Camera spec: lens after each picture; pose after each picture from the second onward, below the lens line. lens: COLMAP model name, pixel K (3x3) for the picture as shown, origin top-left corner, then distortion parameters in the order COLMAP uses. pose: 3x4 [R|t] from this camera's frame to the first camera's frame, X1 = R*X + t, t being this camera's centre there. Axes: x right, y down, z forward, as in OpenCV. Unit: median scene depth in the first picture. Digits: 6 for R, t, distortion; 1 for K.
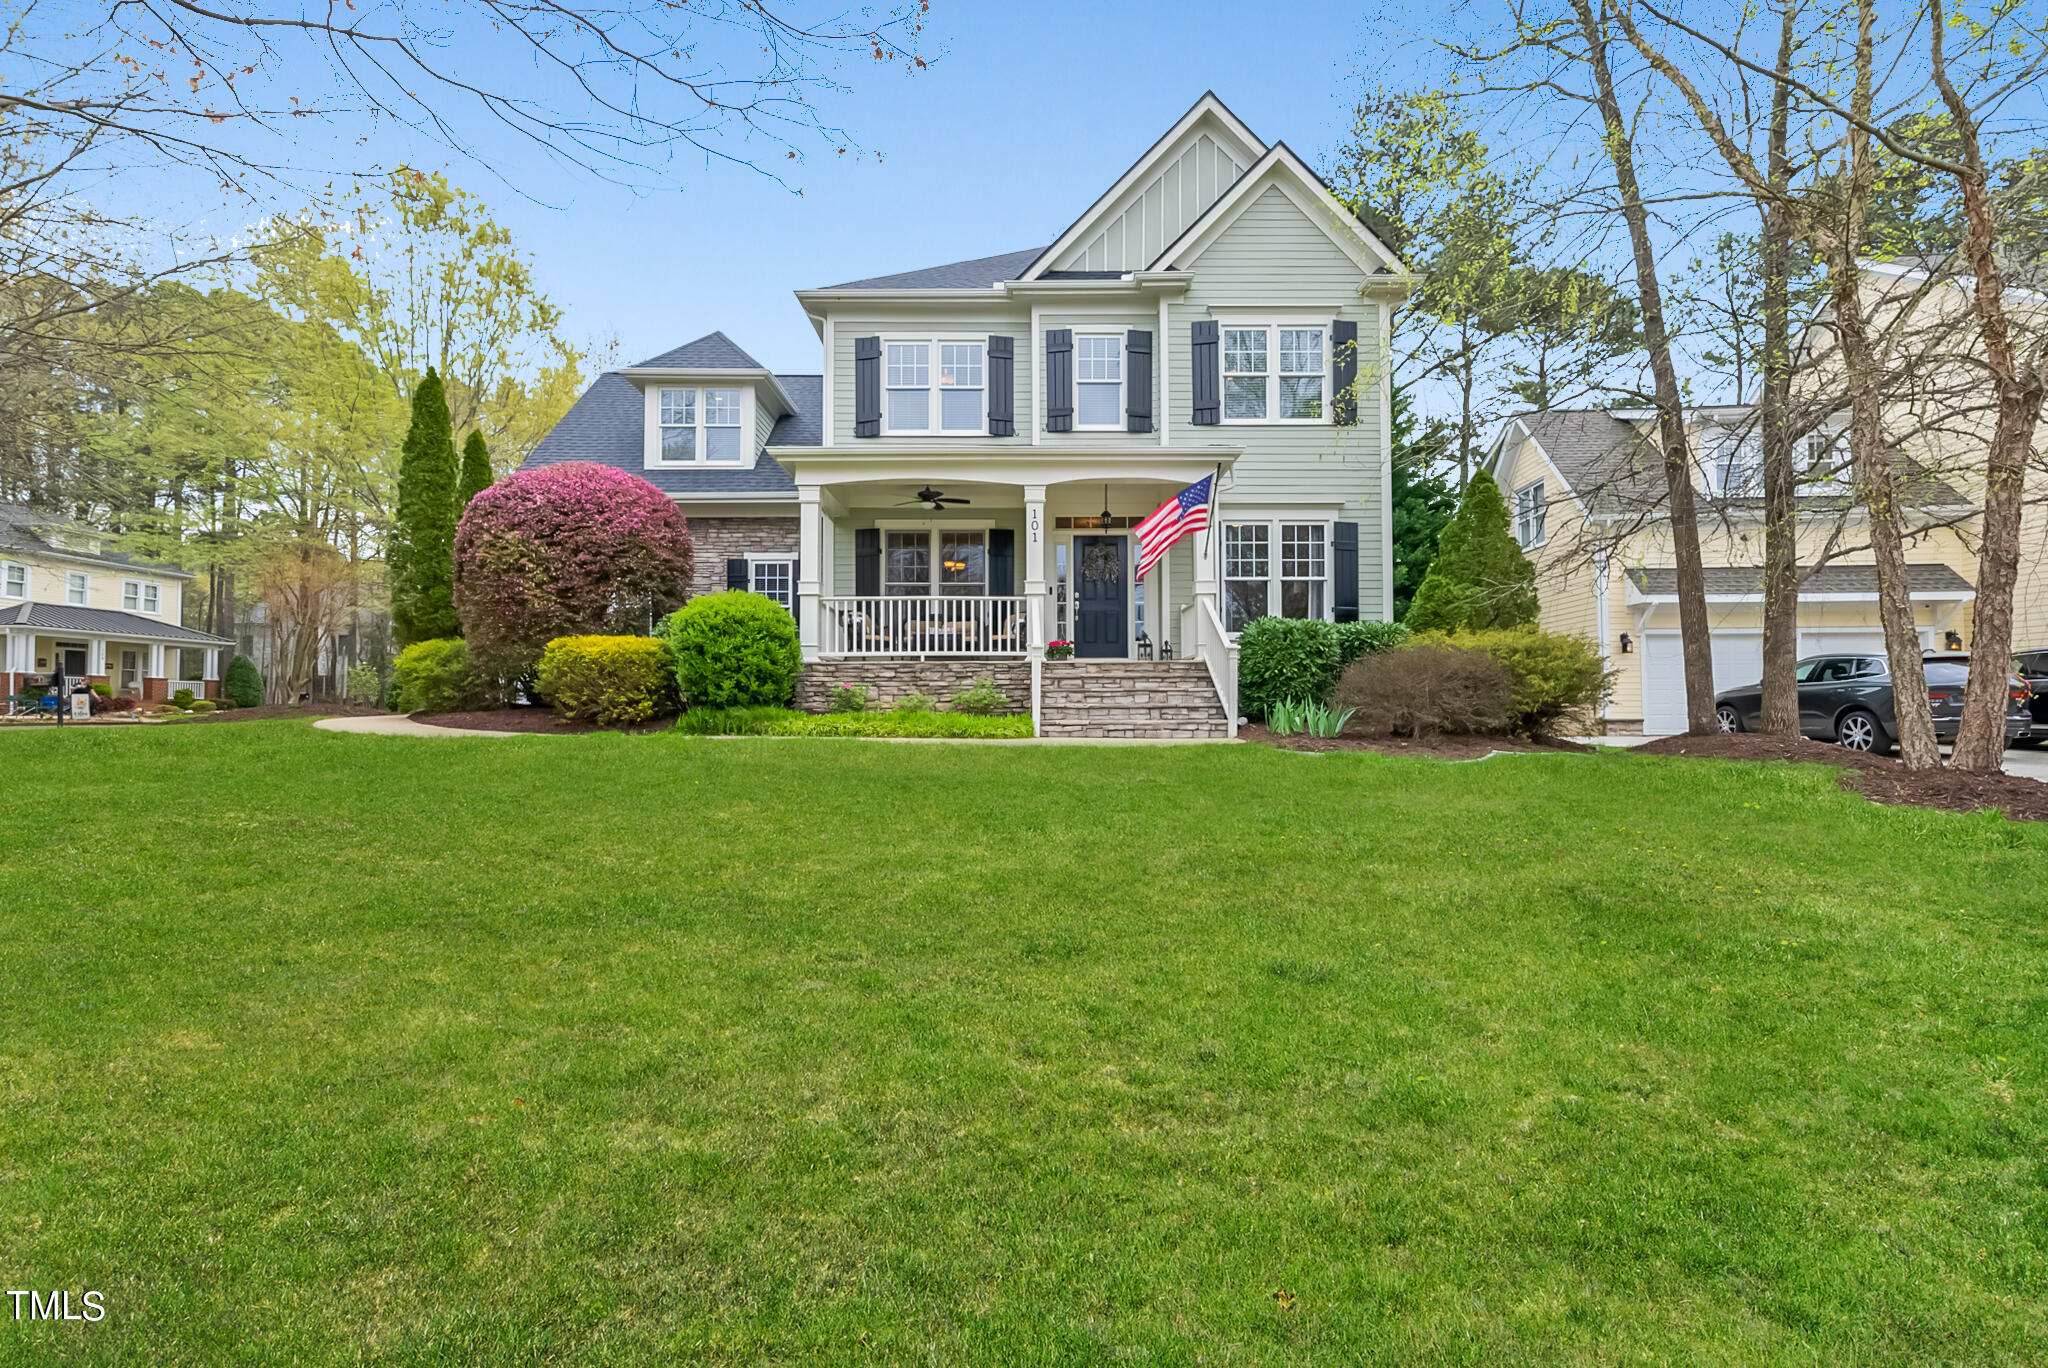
lens RADIAL K [[887.6, 0, 1025.0], [0, 887.6, 680.3], [0, 0, 1]] dist [0.000272, 0.000001]
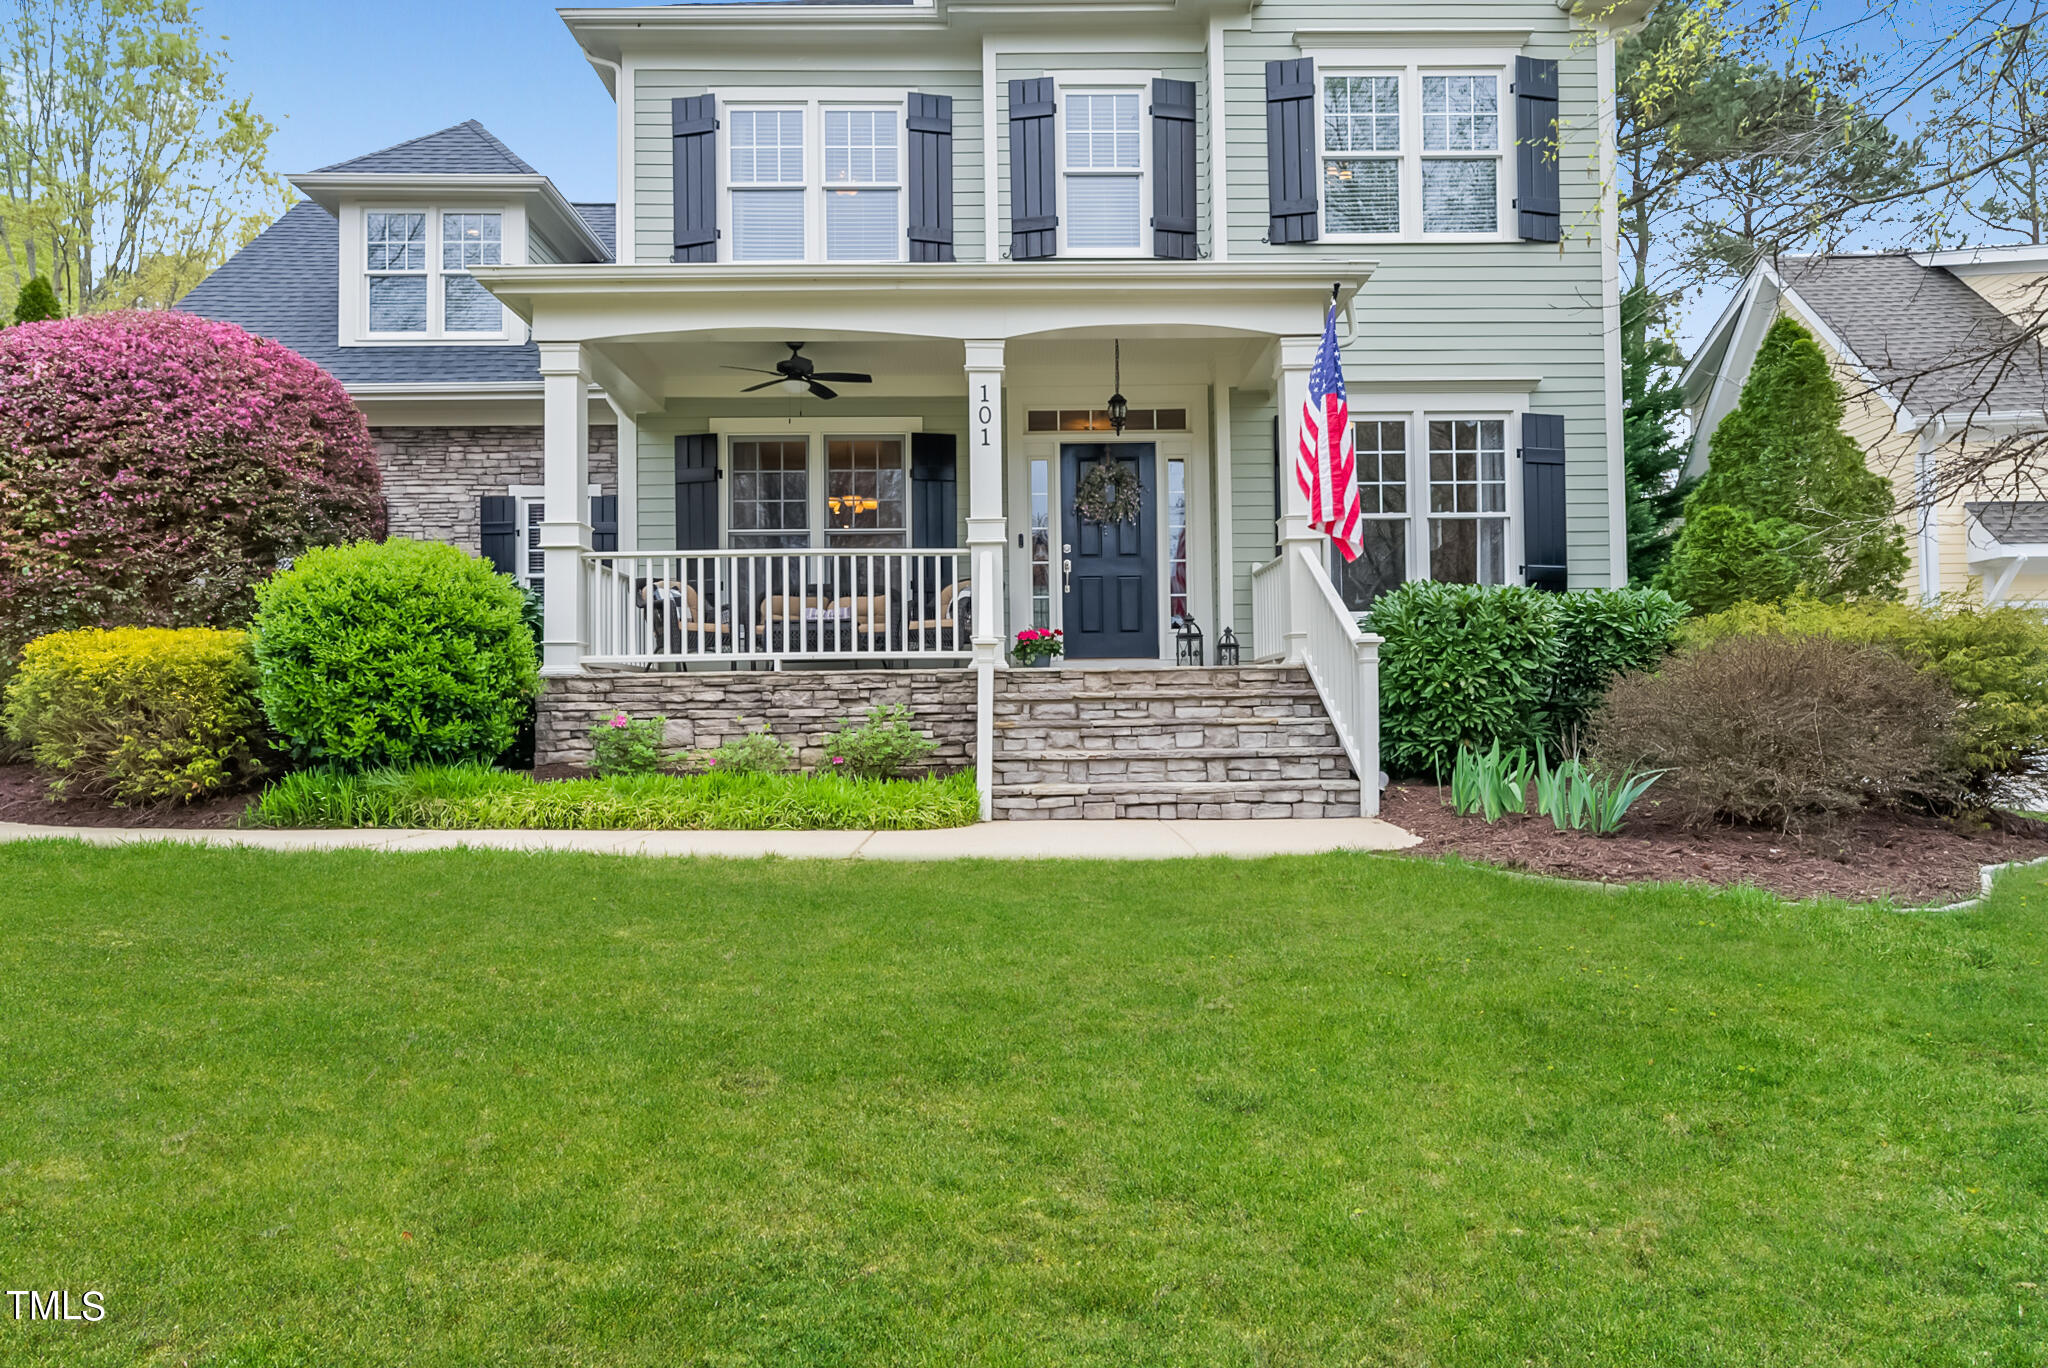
lens RADIAL K [[1180.1, 0, 1023.0], [0, 1180.1, 683.5], [0, 0, 1]] dist [0.000169, 0.000316]
pose [[0.999895, -0.009533, 0.010872, 0.022972], [0.009500, 0.999950, 0.003038, -0.013338], [-0.010901, -0.002934, 0.999936, 0.266780]]
